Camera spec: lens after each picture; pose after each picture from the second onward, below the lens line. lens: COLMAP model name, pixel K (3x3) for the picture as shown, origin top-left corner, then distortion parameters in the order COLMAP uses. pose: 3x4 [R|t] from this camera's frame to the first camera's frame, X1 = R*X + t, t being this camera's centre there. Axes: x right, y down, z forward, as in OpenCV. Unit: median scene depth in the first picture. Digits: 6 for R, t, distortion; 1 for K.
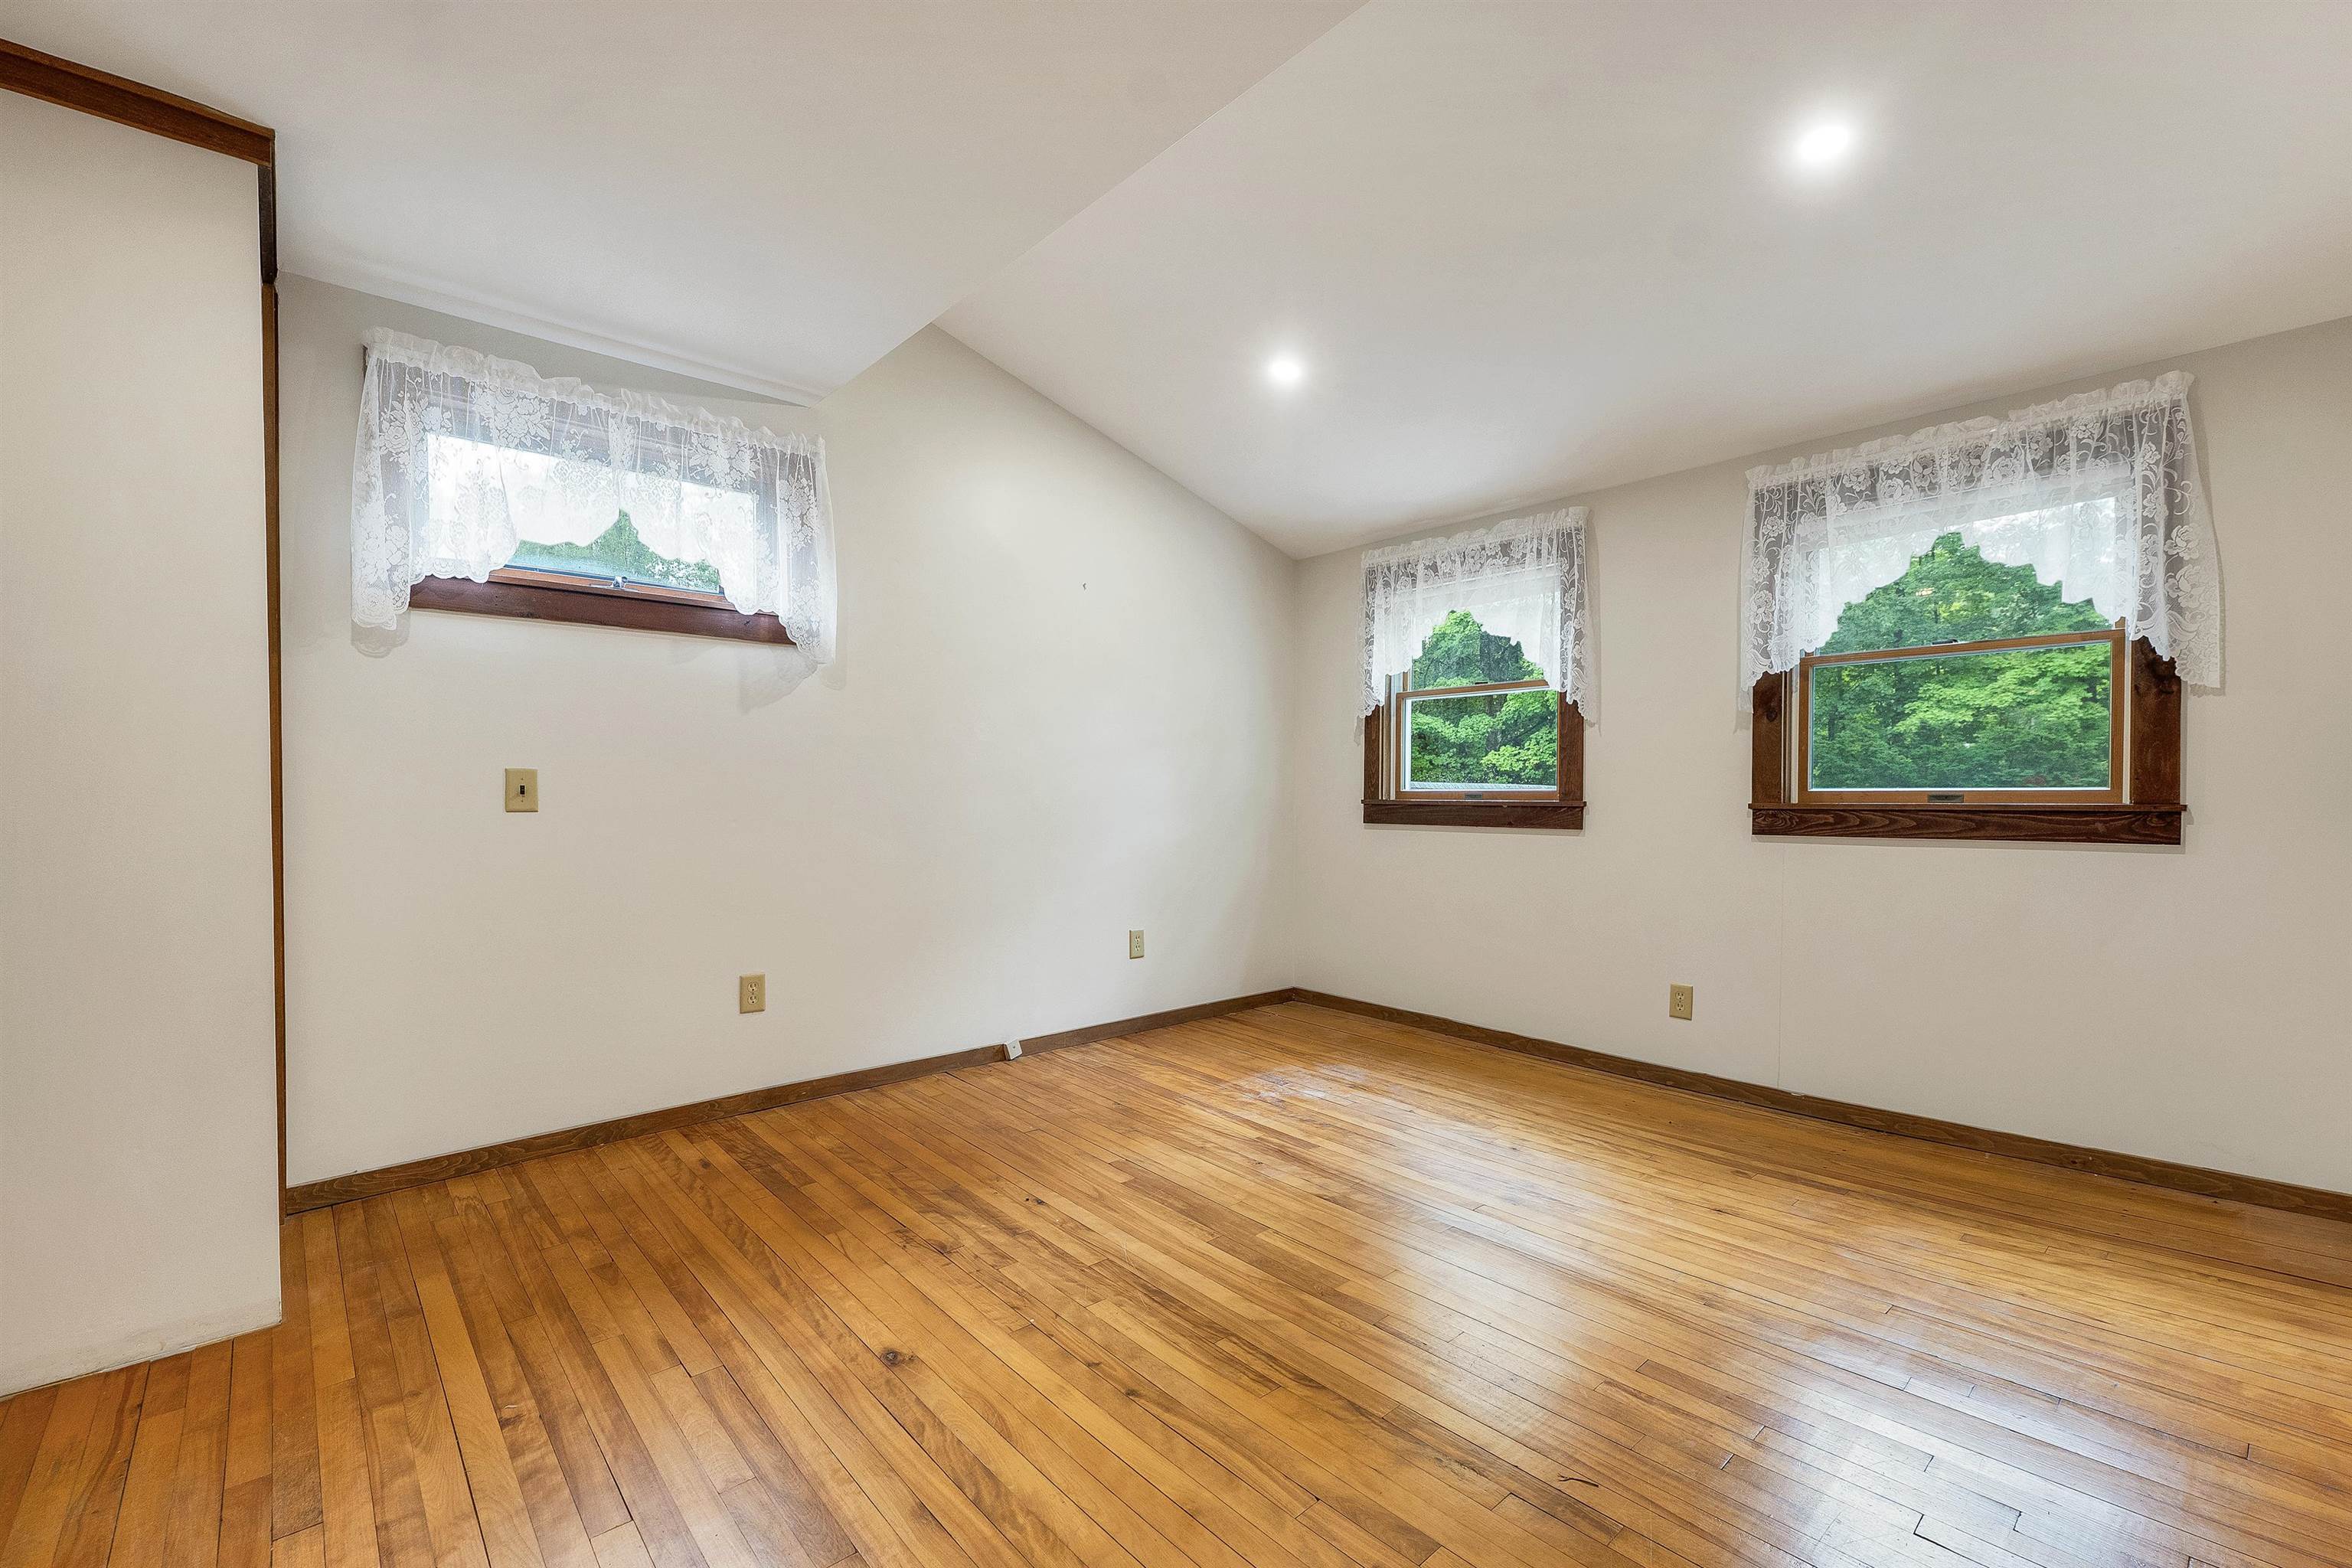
lens RADIAL K [[1010.6, 0, 1169.5], [0, 1010.6, 805.3], [0, 0, 1]] dist [0.002707, 0.000000]
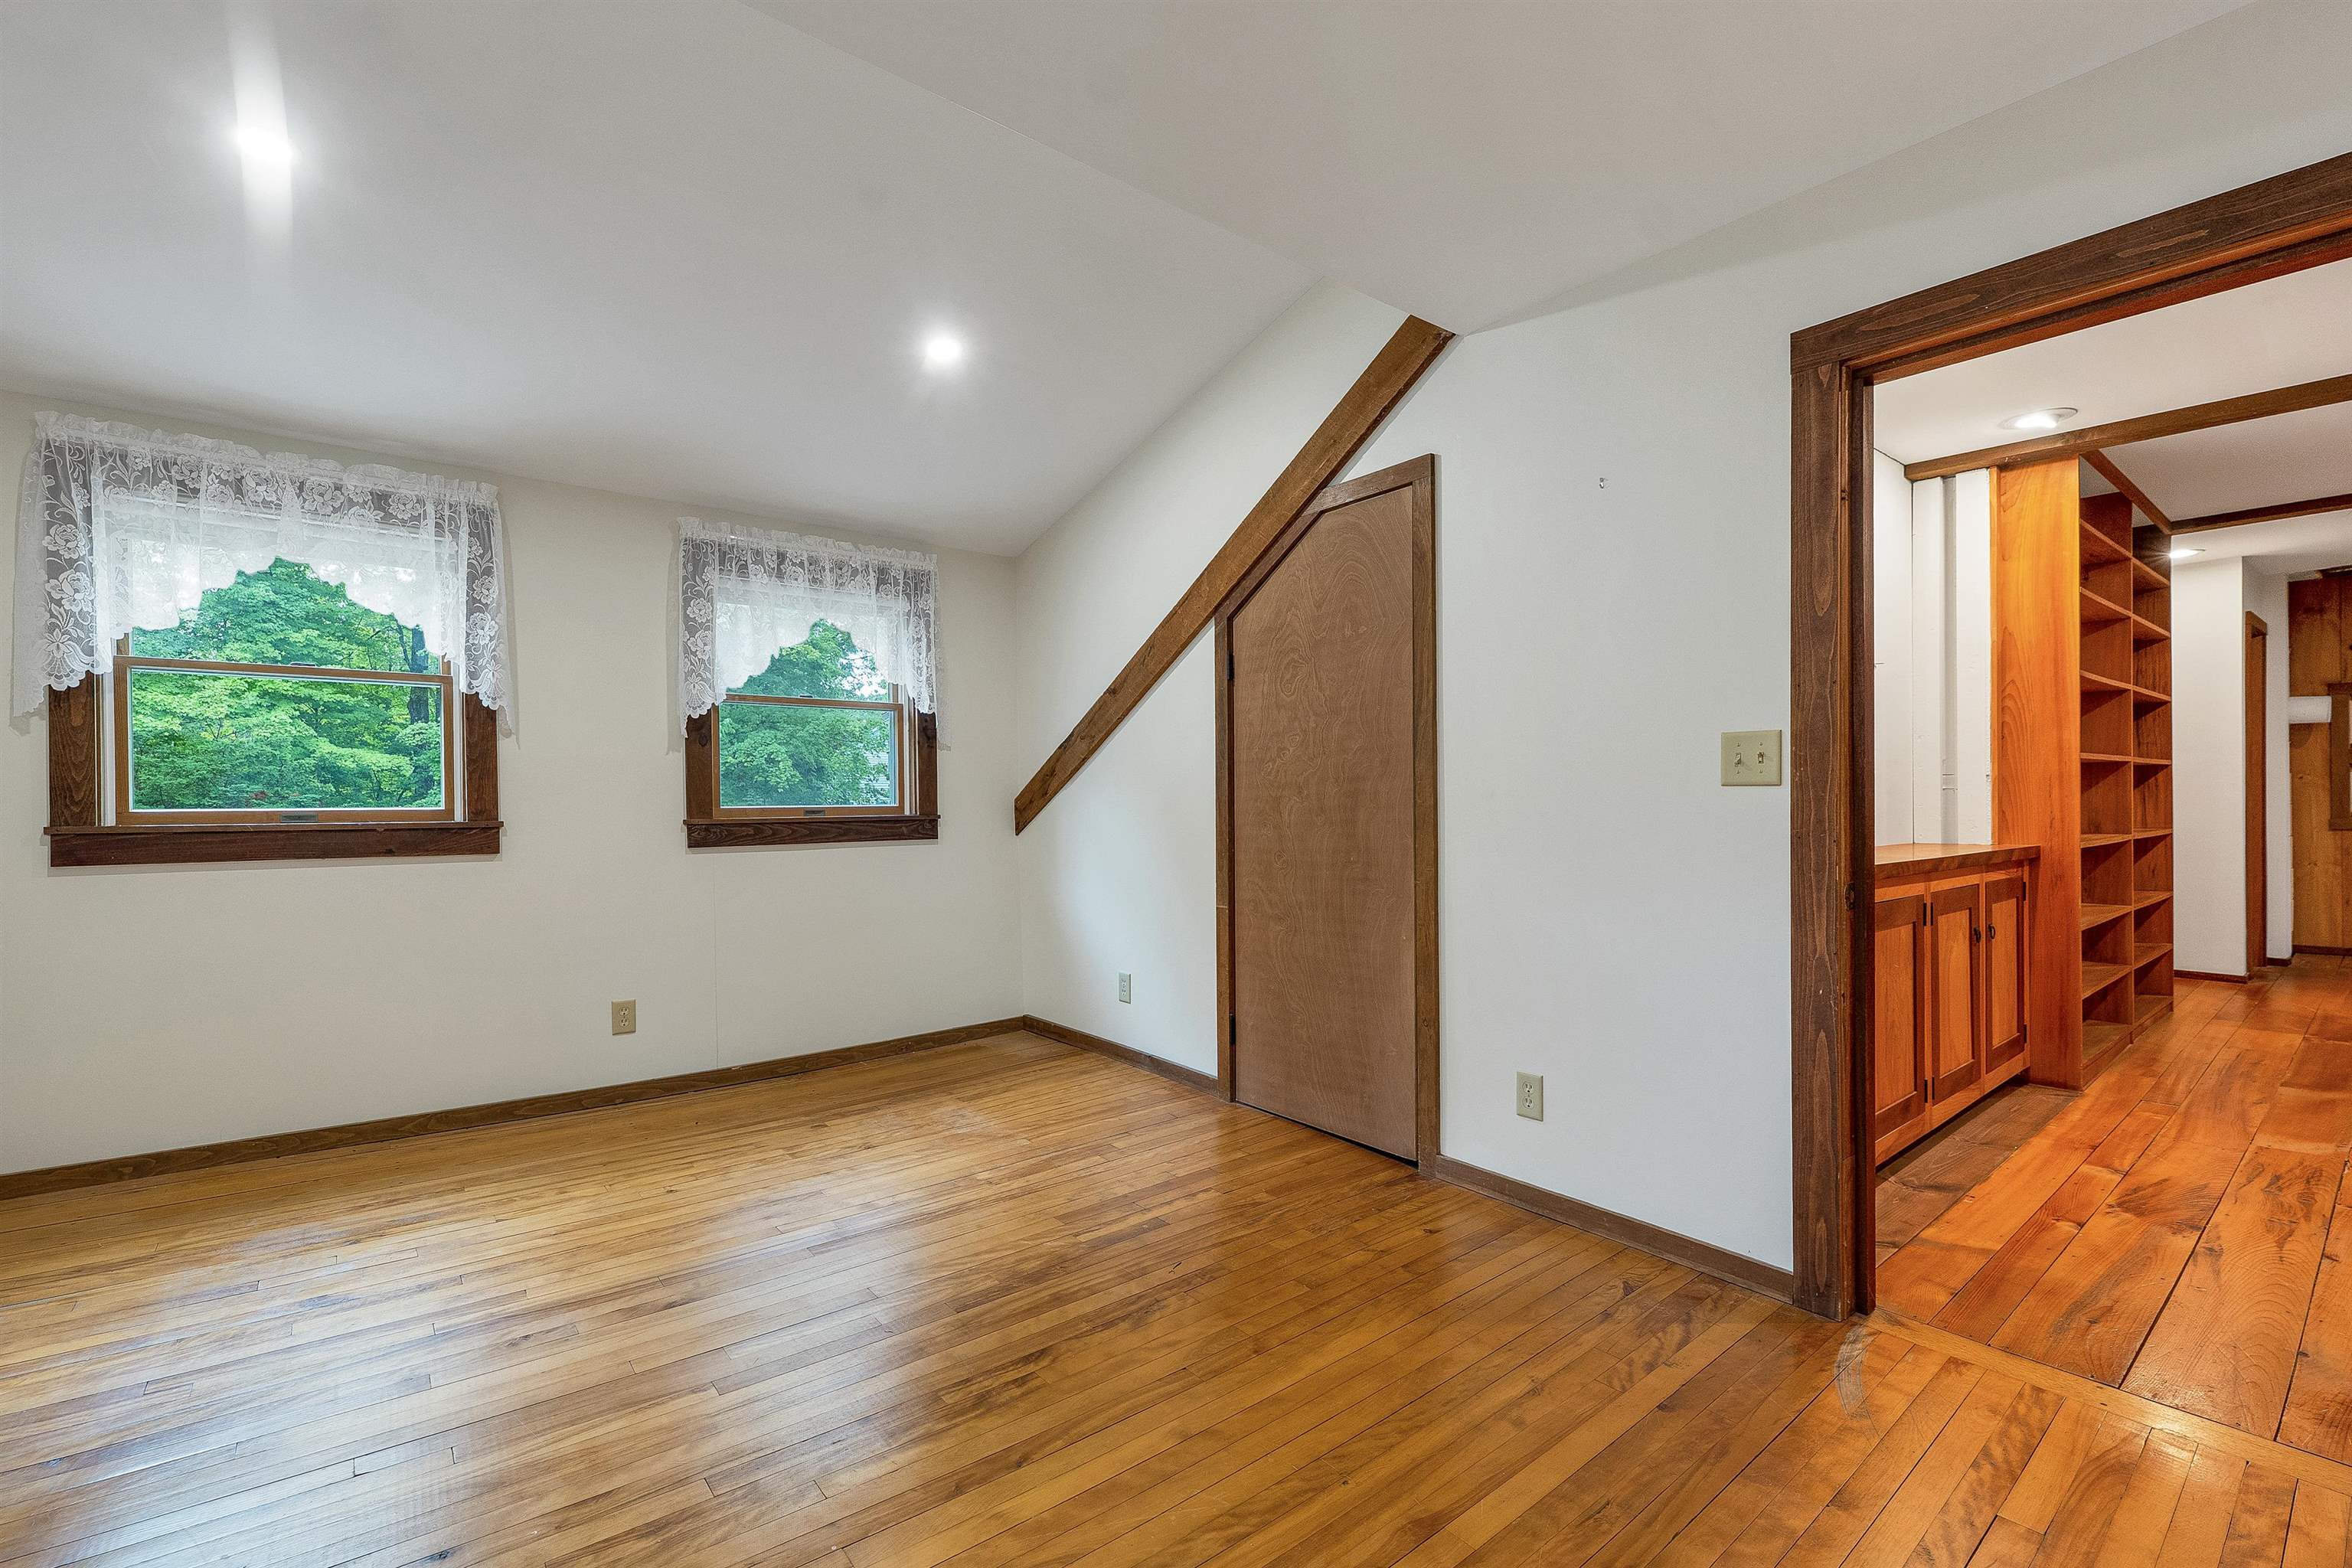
lens RADIAL K [[1010.6, 0, 1169.5], [0, 1010.6, 805.3], [0, 0, 1]] dist [0.002707, 0.000000]
pose [[0.042112, -0.004073, 0.999105, -0.554751], [0.018679, 0.999820, 0.003288, -0.012203], [-0.998938, 0.018524, 0.042180, 0.472823]]
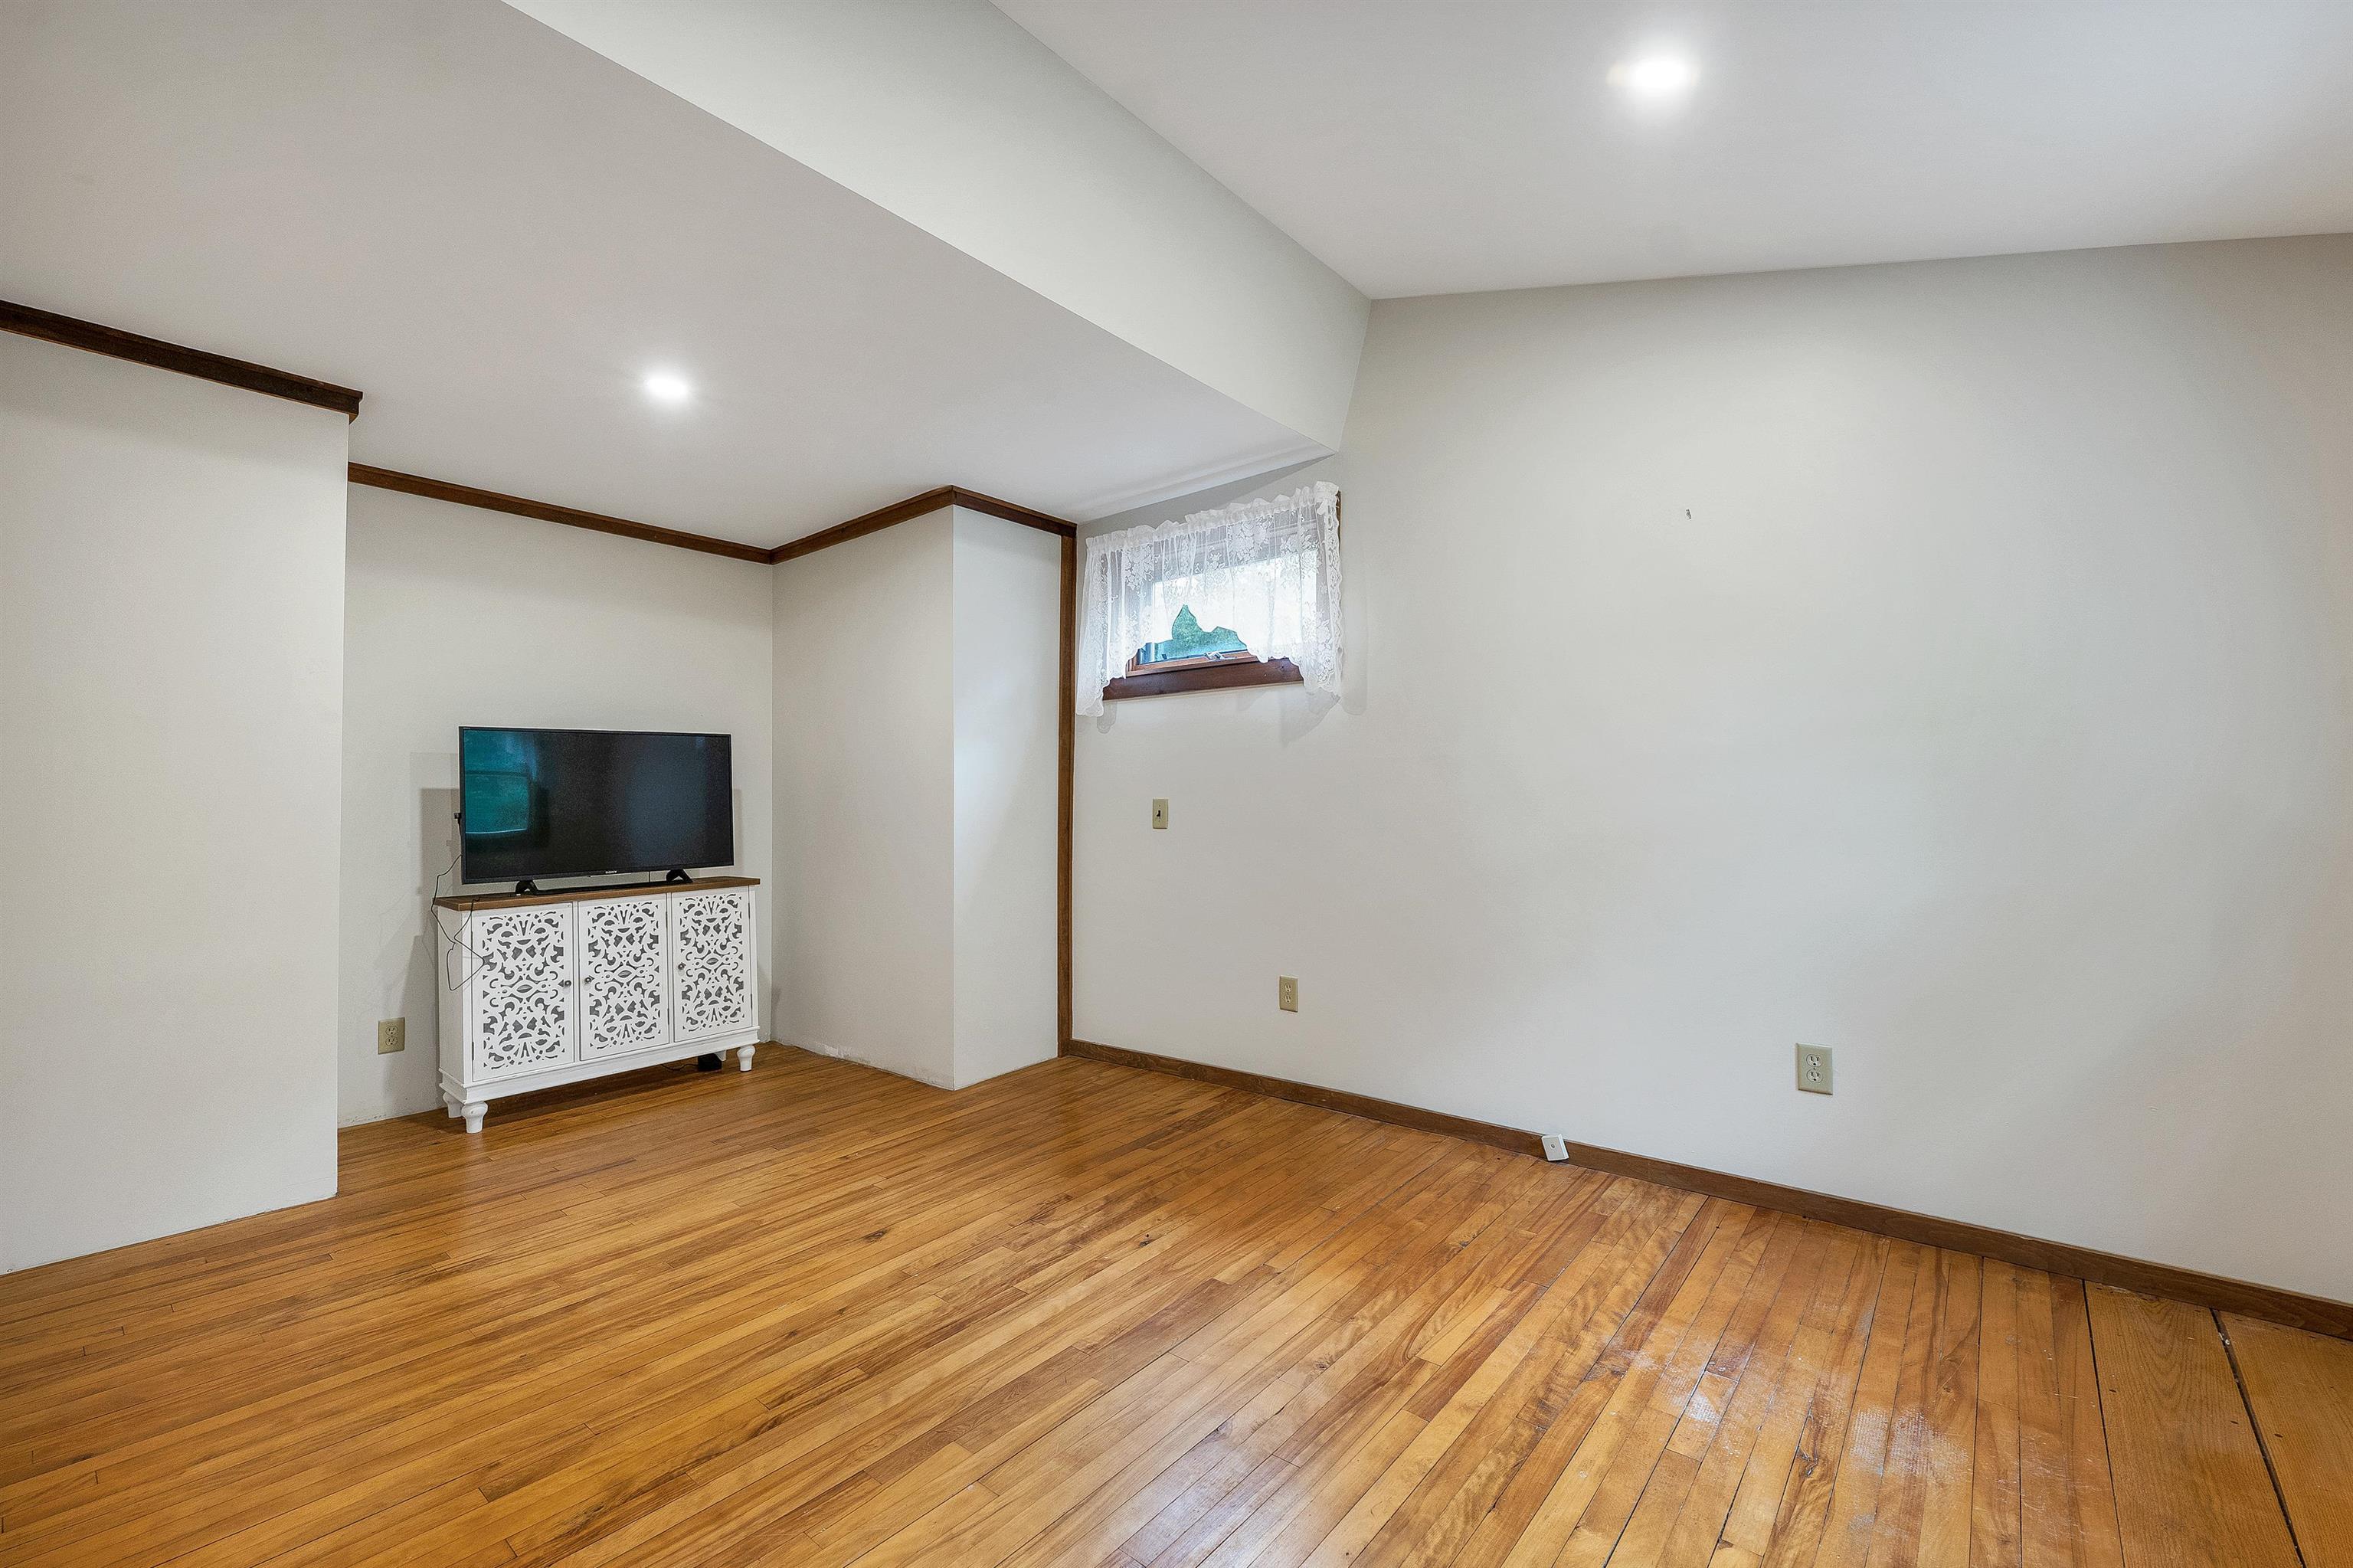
lens RADIAL K [[984.5, 0, 1166.3], [0, 984.5, 782.1], [0, 0, 1]] dist [0.001914, -0.000028]
pose [[0.136671, -0.023674, -0.990334, 0.688309], [-0.006848, 0.999668, -0.024842, -0.022809], [0.990593, 0.010177, 0.136464, 0.739816]]
